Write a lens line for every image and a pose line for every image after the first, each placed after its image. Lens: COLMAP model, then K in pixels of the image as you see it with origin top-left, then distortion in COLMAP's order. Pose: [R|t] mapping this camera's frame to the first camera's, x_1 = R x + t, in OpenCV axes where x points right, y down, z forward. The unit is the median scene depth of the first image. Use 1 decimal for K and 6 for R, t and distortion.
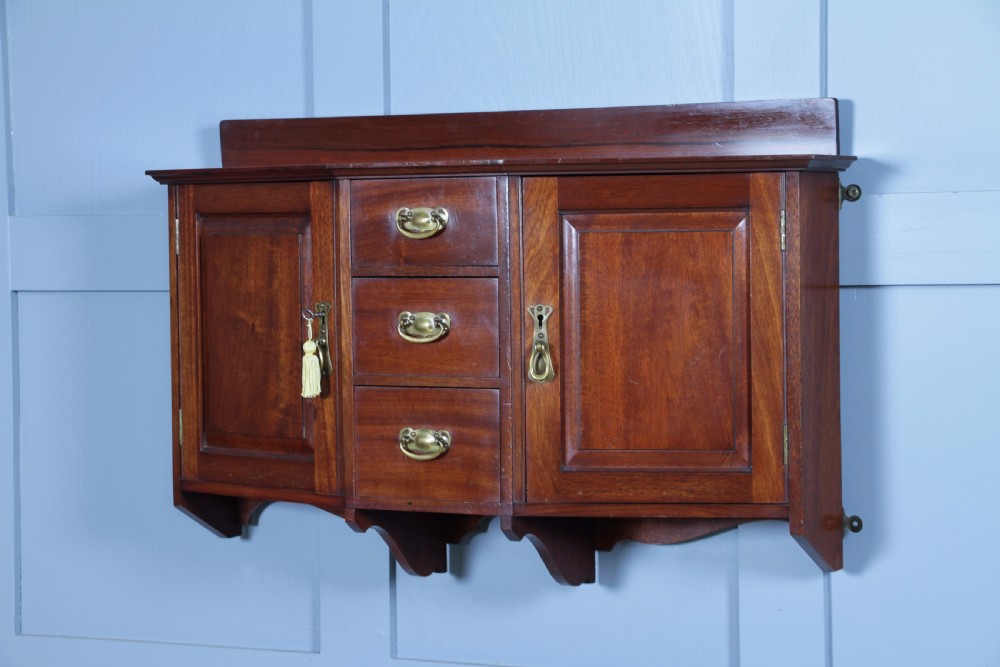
lens RADIAL K [[2555.9, 0, 501.8], [0, 2555.9, 333.3], [0, 0, 1]] dist [0.366188, 0.000000]
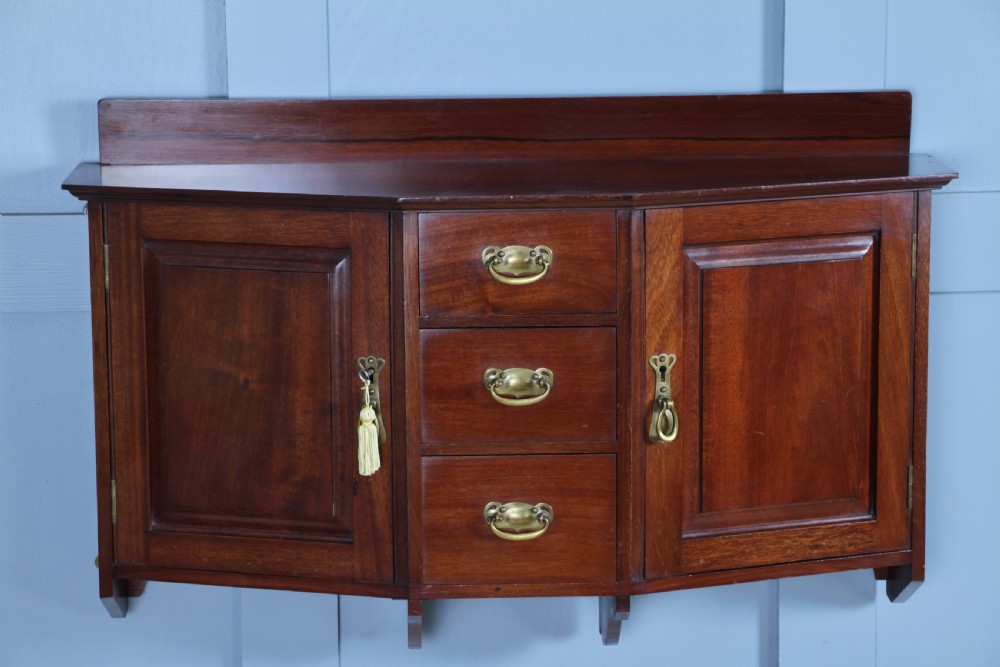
lens RADIAL K [[2950.1, 0, 553.3], [0, 2950.1, 360.2], [0, 0, 1]] dist [0.511306, 0.000000]
pose [[0.864723, -0.091413, 0.493860, -0.501222], [0.014001, 0.987302, 0.158234, -0.164763], [-0.502054, -0.129915, 0.855023, 0.160878]]
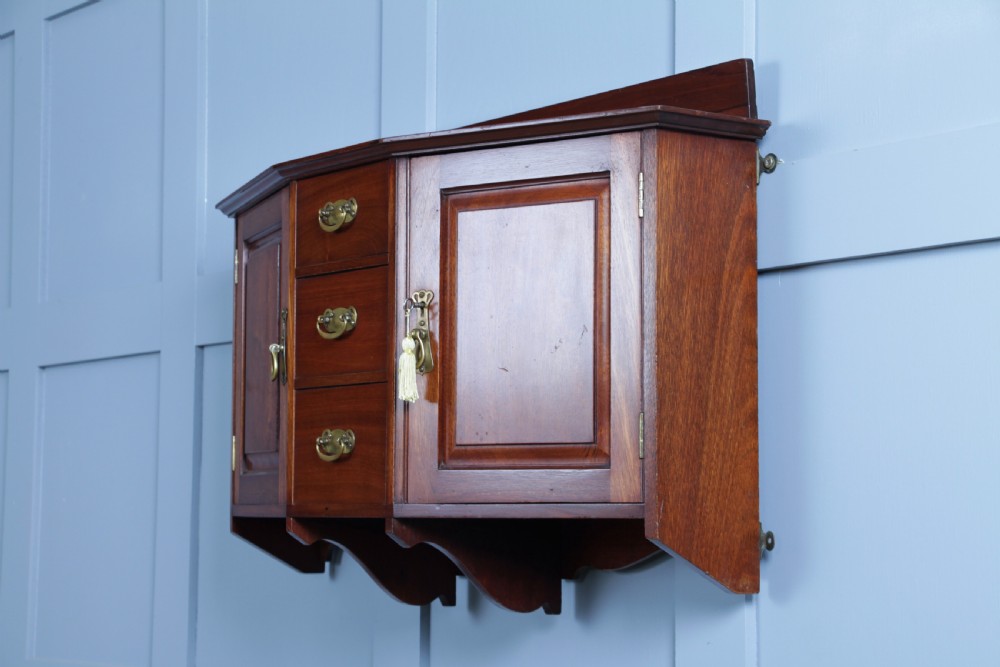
lens RADIAL K [[2224.6, 0, 497.5], [0, 2224.6, 338.6], [0, 0, 1]] dist [0.288167, 0.000000]
pose [[0.889833, -0.019994, -0.455849, 0.403765], [-0.036327, 0.992764, -0.114456, 0.096878], [0.454839, 0.118406, 0.882668, 0.288202]]
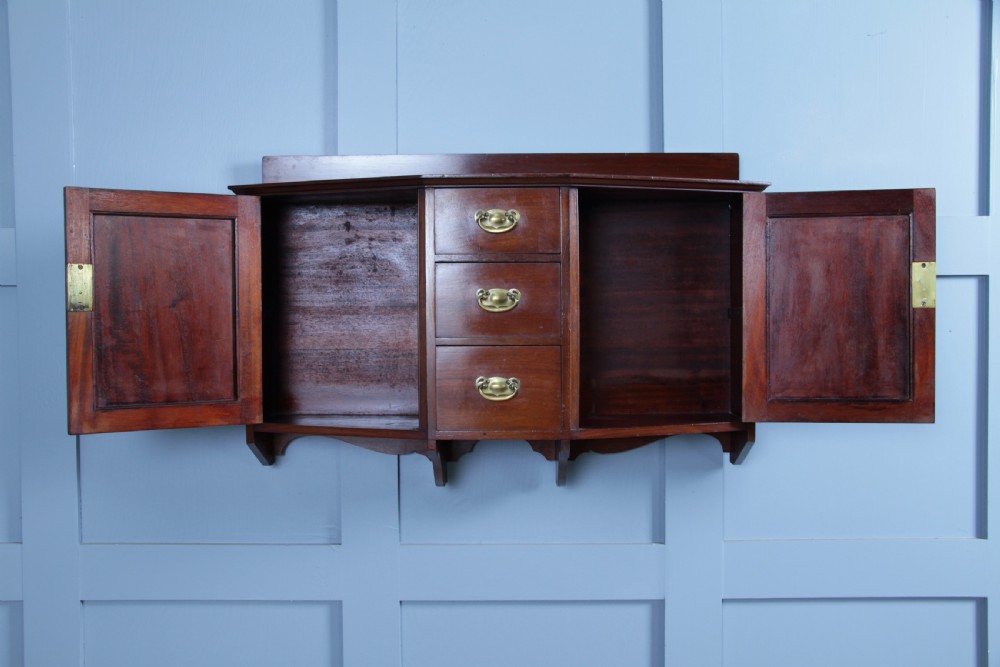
lens RADIAL K [[1041.9, 0, 507.6], [0, 1041.9, 338.5], [0, 0, 1]] dist [-0.081022, 0.000000]
pose [[0.894914, -0.007041, 0.446184, -0.266291], [0.014130, 0.999821, -0.012562, 0.024215], [-0.446016, 0.017547, 0.894853, 0.515571]]
